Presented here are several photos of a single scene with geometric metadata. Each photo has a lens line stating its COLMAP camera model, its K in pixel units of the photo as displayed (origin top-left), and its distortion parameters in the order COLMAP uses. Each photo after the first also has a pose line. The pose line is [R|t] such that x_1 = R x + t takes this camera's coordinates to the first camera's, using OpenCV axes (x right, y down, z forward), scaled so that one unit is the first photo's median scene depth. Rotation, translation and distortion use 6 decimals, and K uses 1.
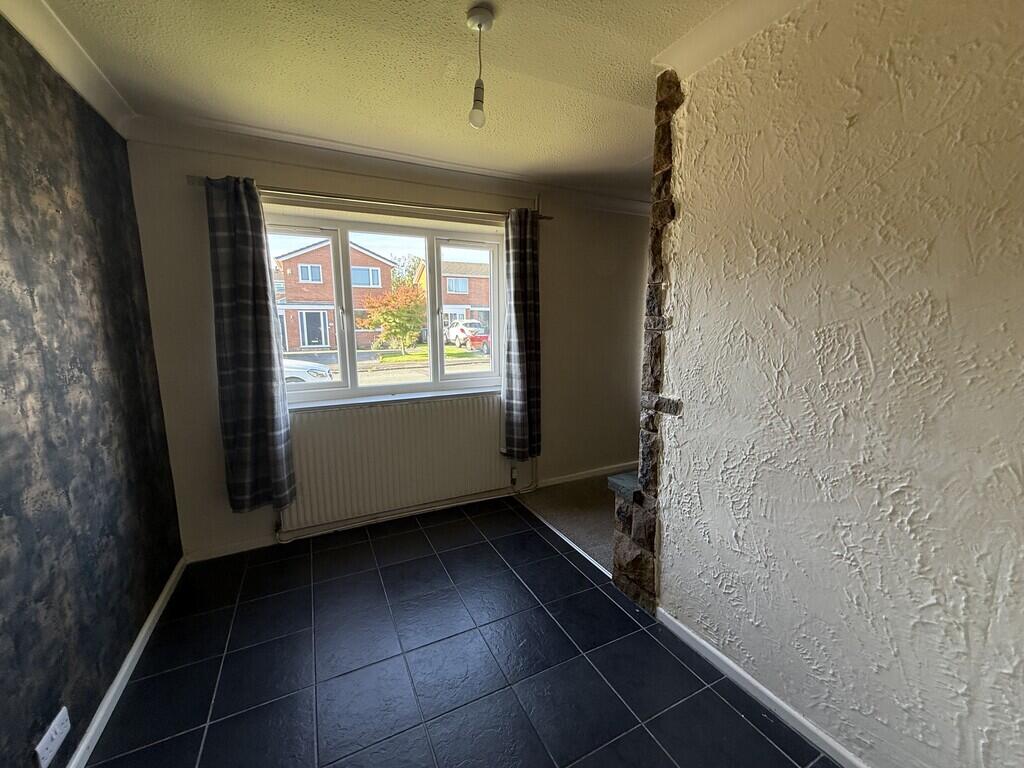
lens RADIAL K [[414.9, 0, 513.8], [0, 414.9, 366.7], [0, 0, 1]] dist [-0.000130, 0.000023]
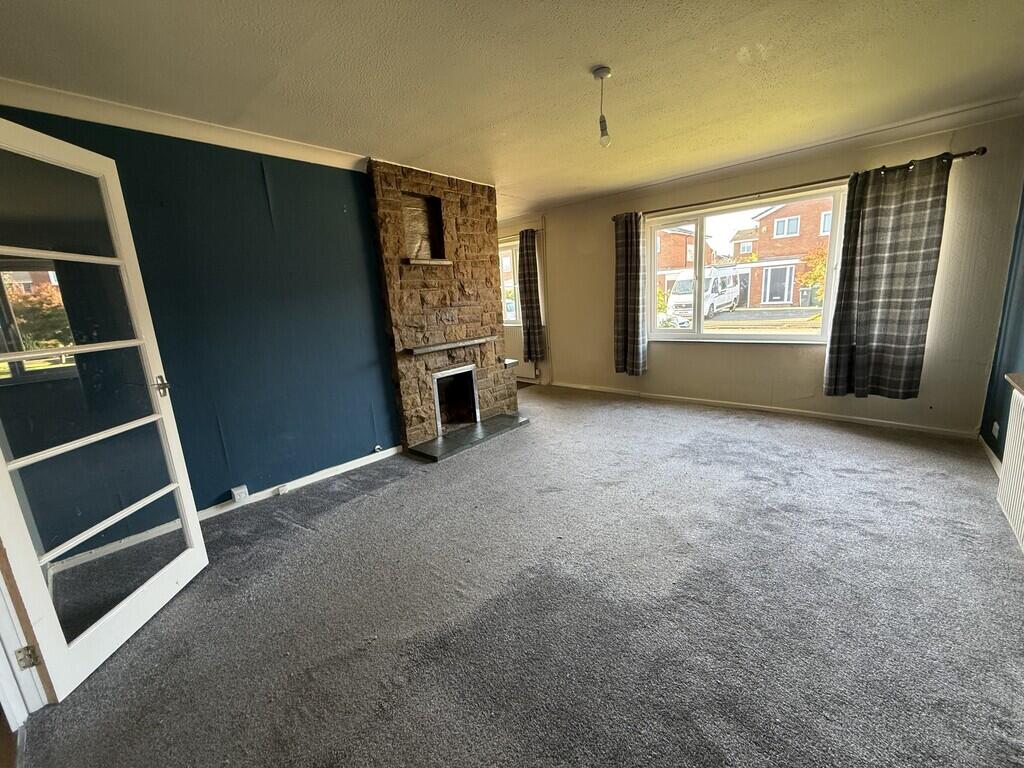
lens RADIAL K [[409.1, 0, 512.0], [0, 409.1, 384.0], [0, 0, 1]] dist [-0.000084, 0.000144]
pose [[0.371425, 0.201199, -0.906401, 0.228827], [-0.064195, 0.979467, 0.191112, -0.004680], [0.926241, -0.012797, 0.376714, 0.028175]]
